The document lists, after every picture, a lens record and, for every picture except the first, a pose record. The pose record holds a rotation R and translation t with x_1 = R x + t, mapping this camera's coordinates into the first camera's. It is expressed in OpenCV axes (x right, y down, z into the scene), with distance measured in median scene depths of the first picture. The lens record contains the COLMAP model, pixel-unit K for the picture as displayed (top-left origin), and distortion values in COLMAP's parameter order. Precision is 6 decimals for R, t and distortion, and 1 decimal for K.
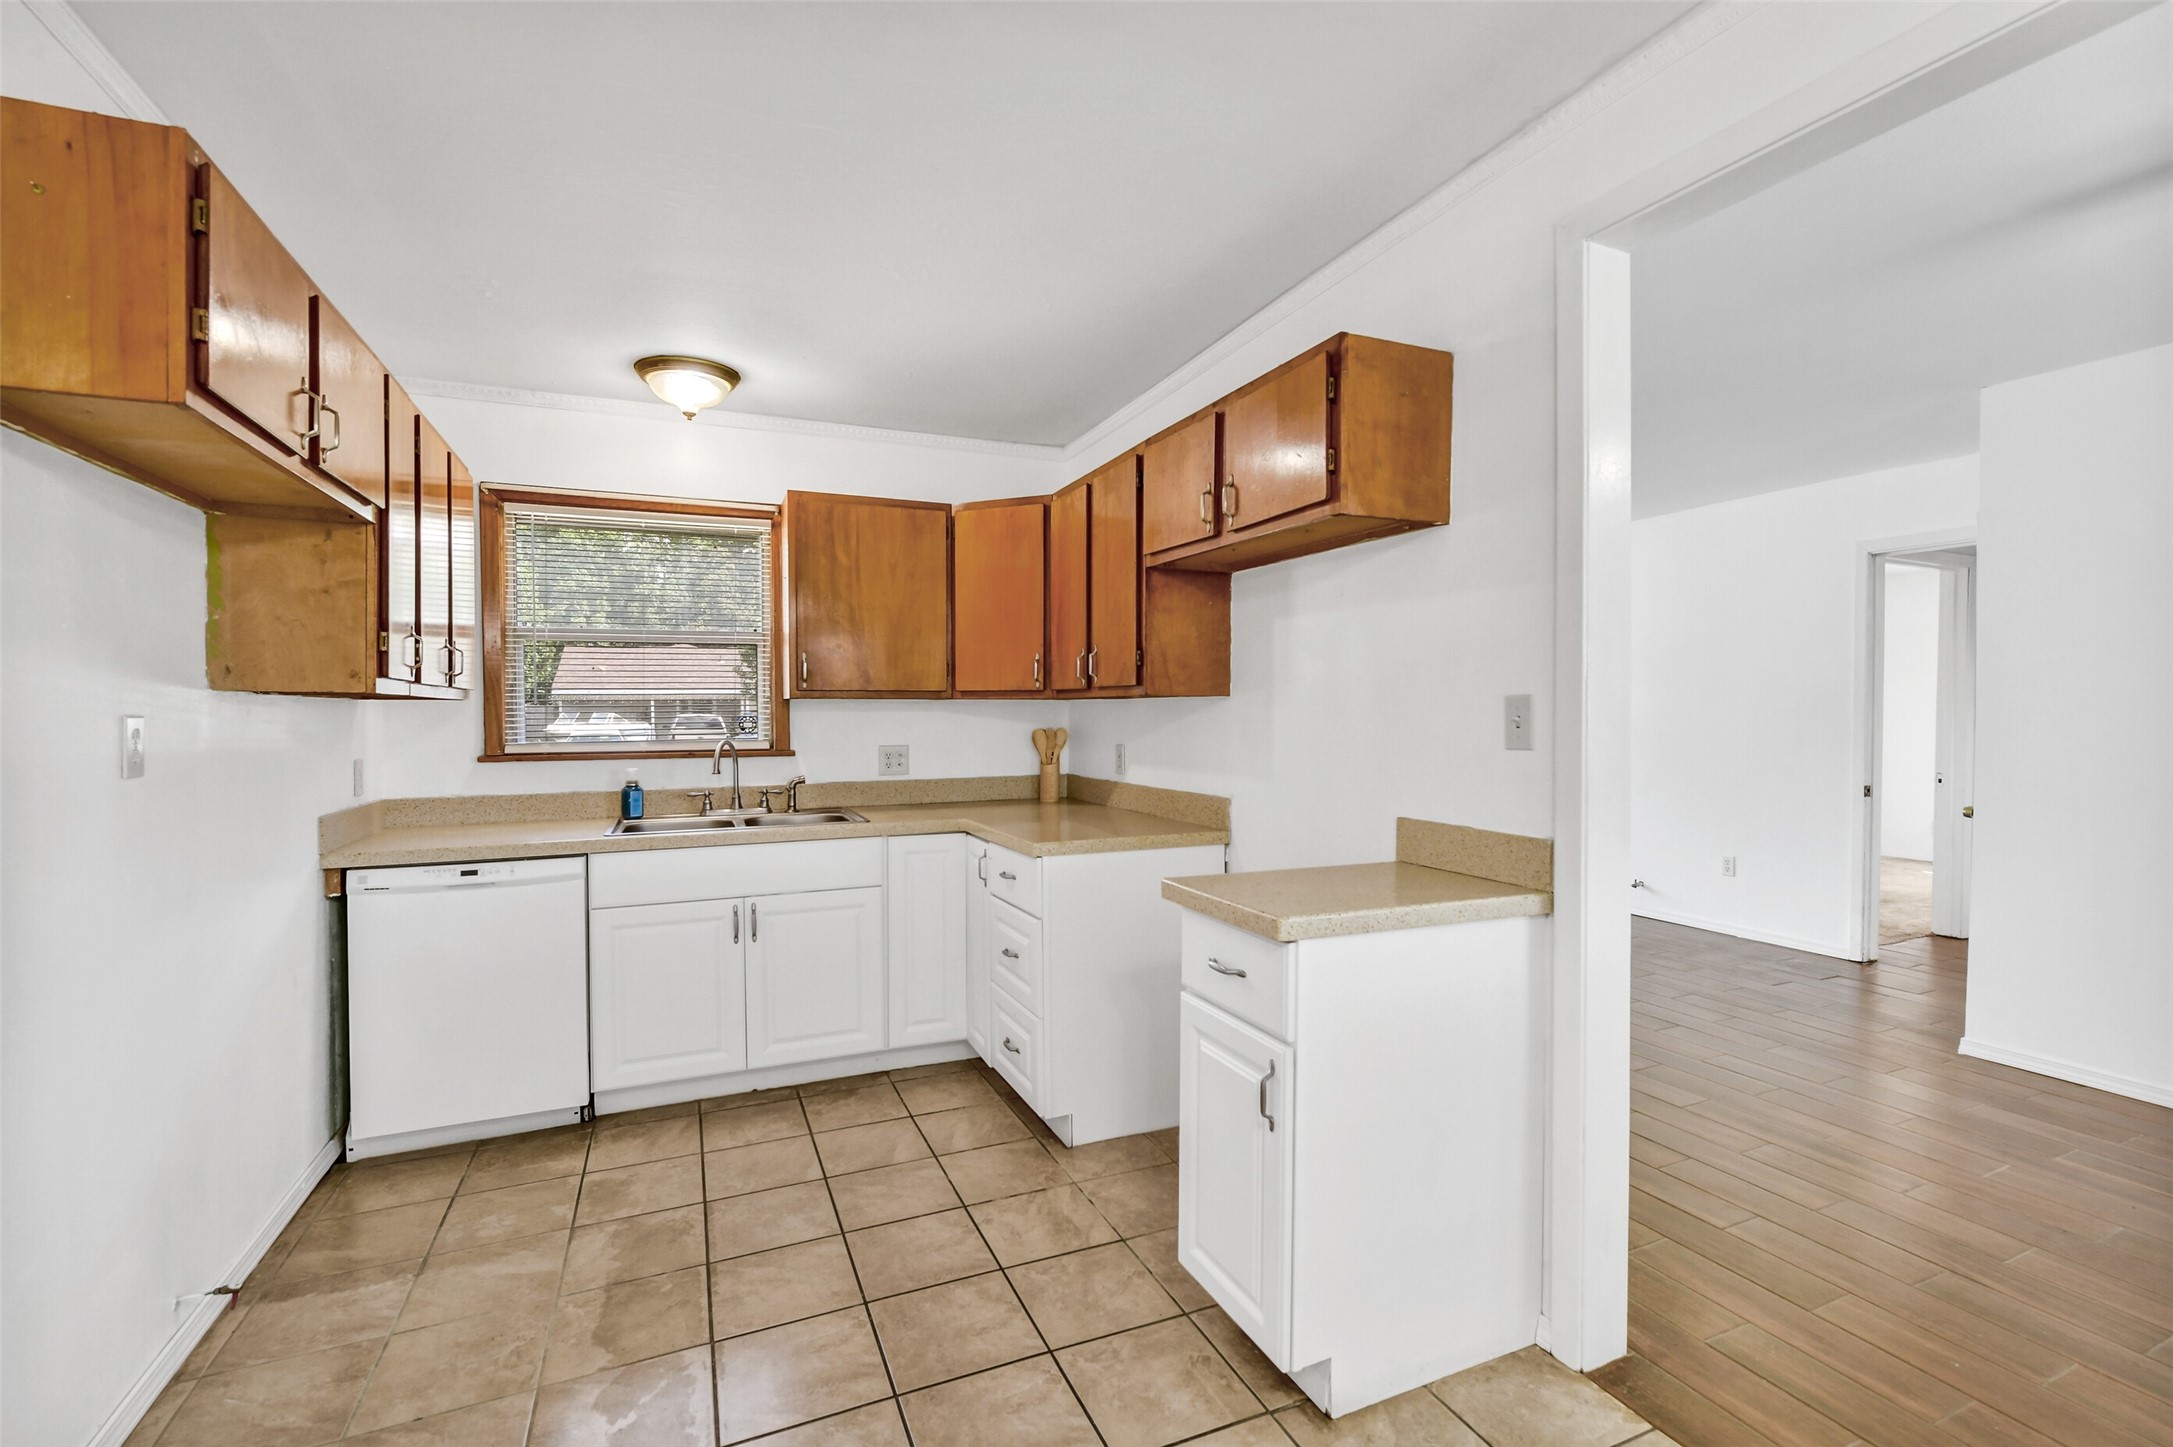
lens RADIAL K [[950.3, 0, 1077.1], [0, 950.3, 724.6], [0, 0, 1]] dist [-0.006980, -0.001987]
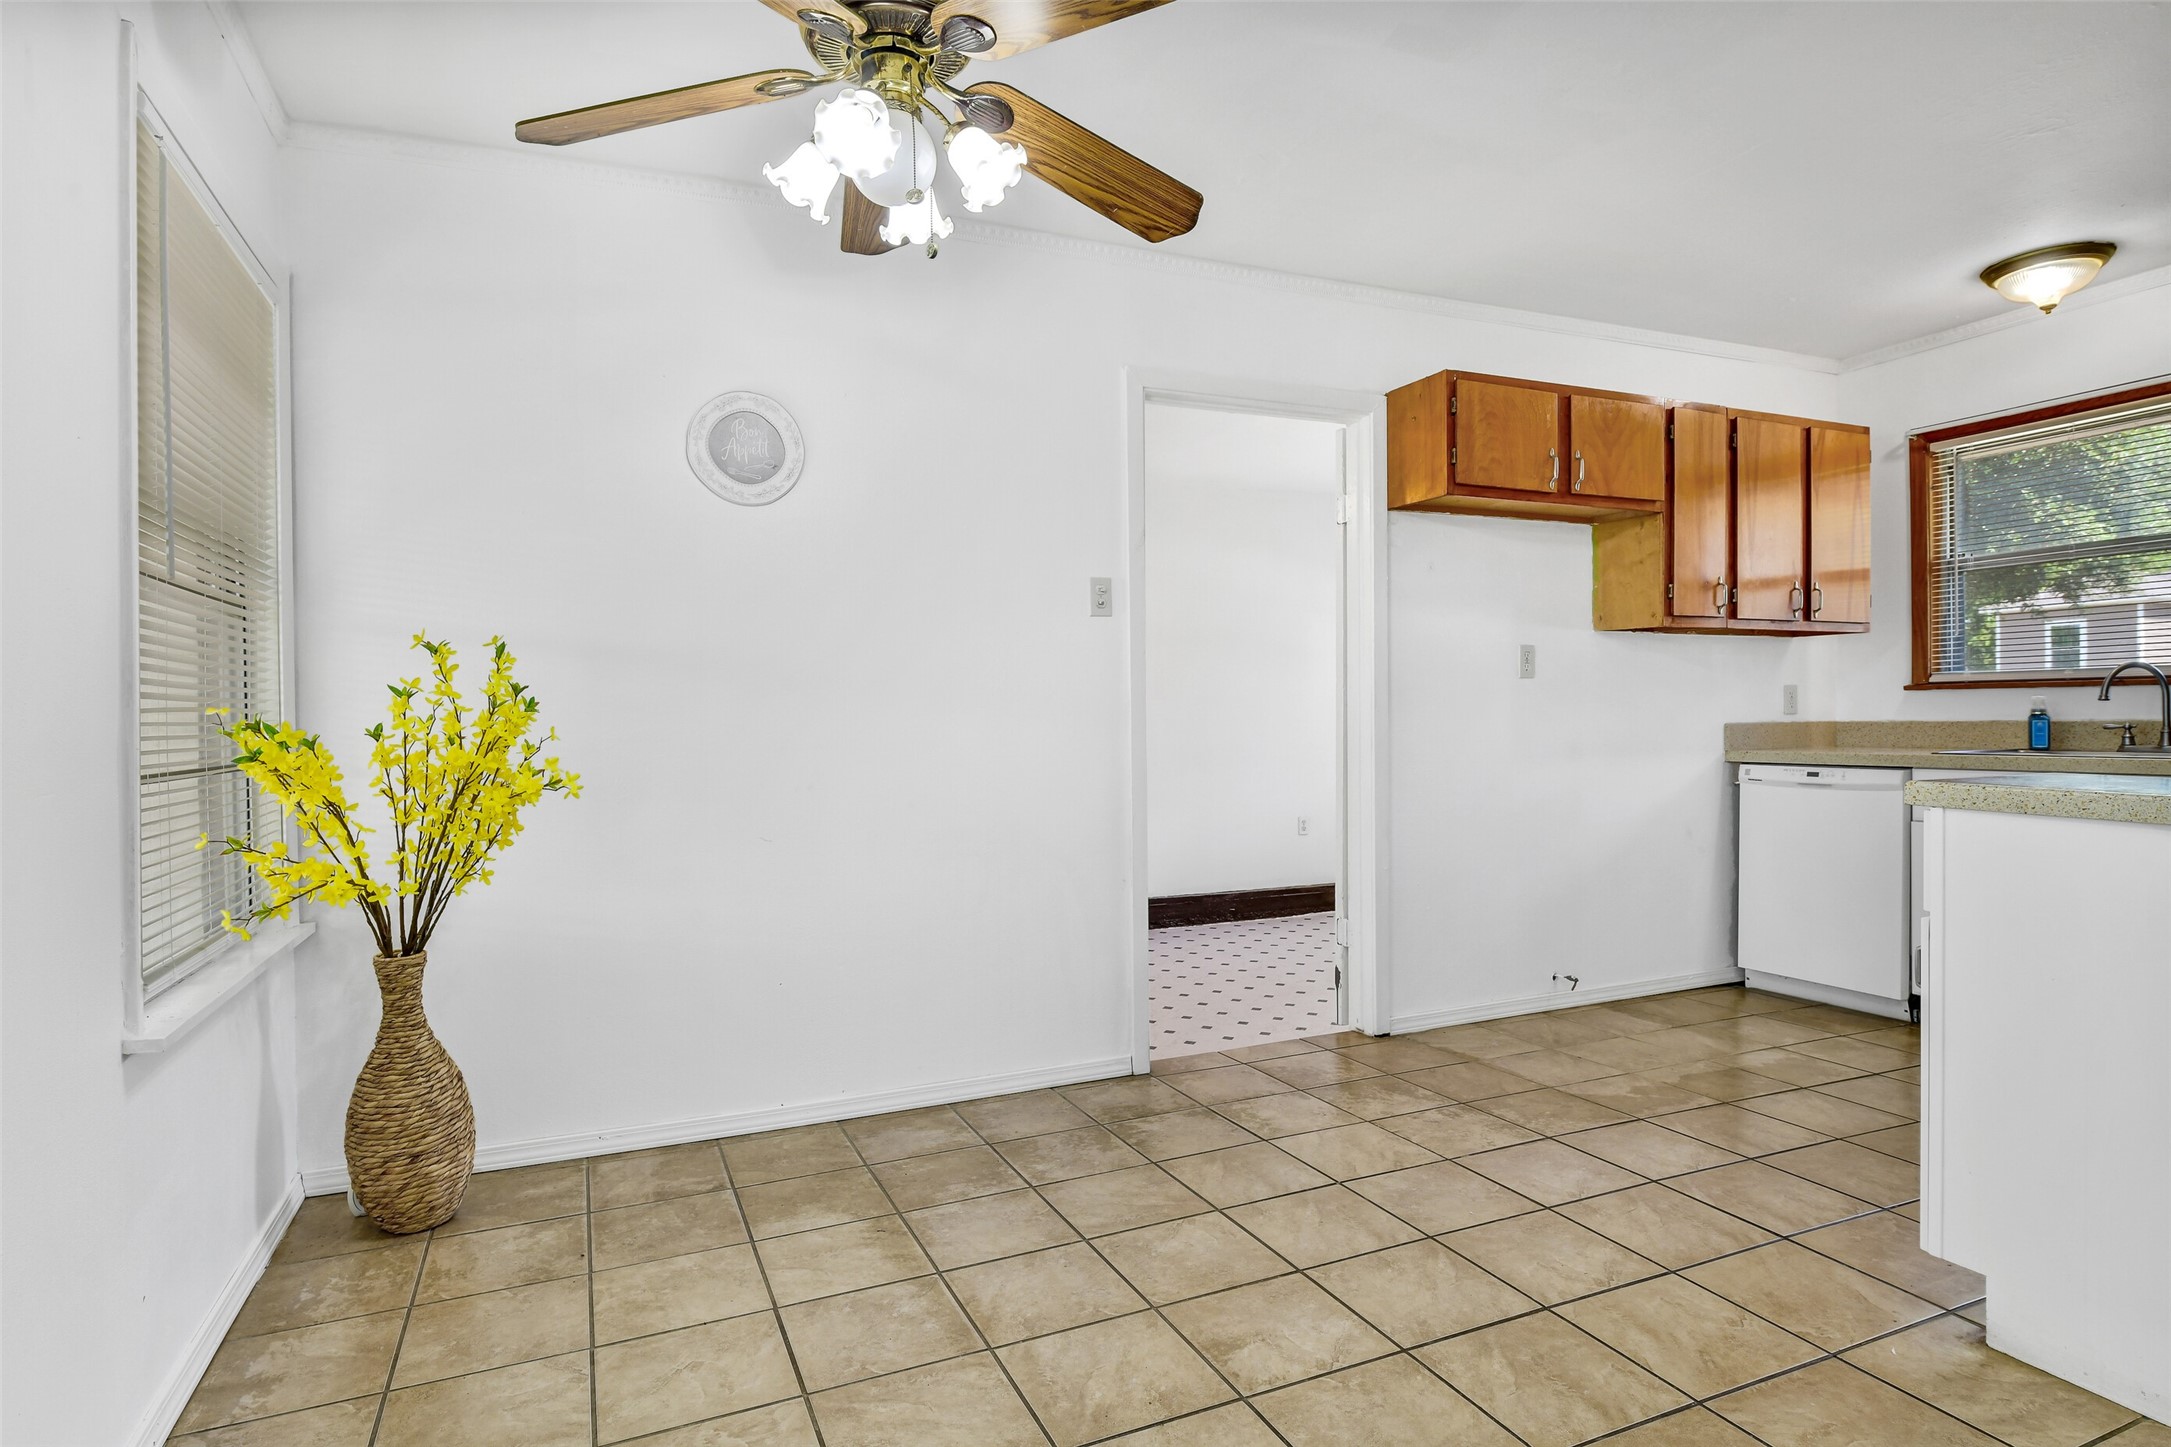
lens RADIAL K [[1149.4, 0, 1091.0], [0, 1149.4, 713.5], [0, 0, 1]] dist [-0.007309, 0.000115]
pose [[0.002056, 0.007549, -0.999969, 0.787747], [-0.003781, 0.999964, 0.007541, 0.069711], [0.999991, 0.003766, 0.002084, 0.076914]]
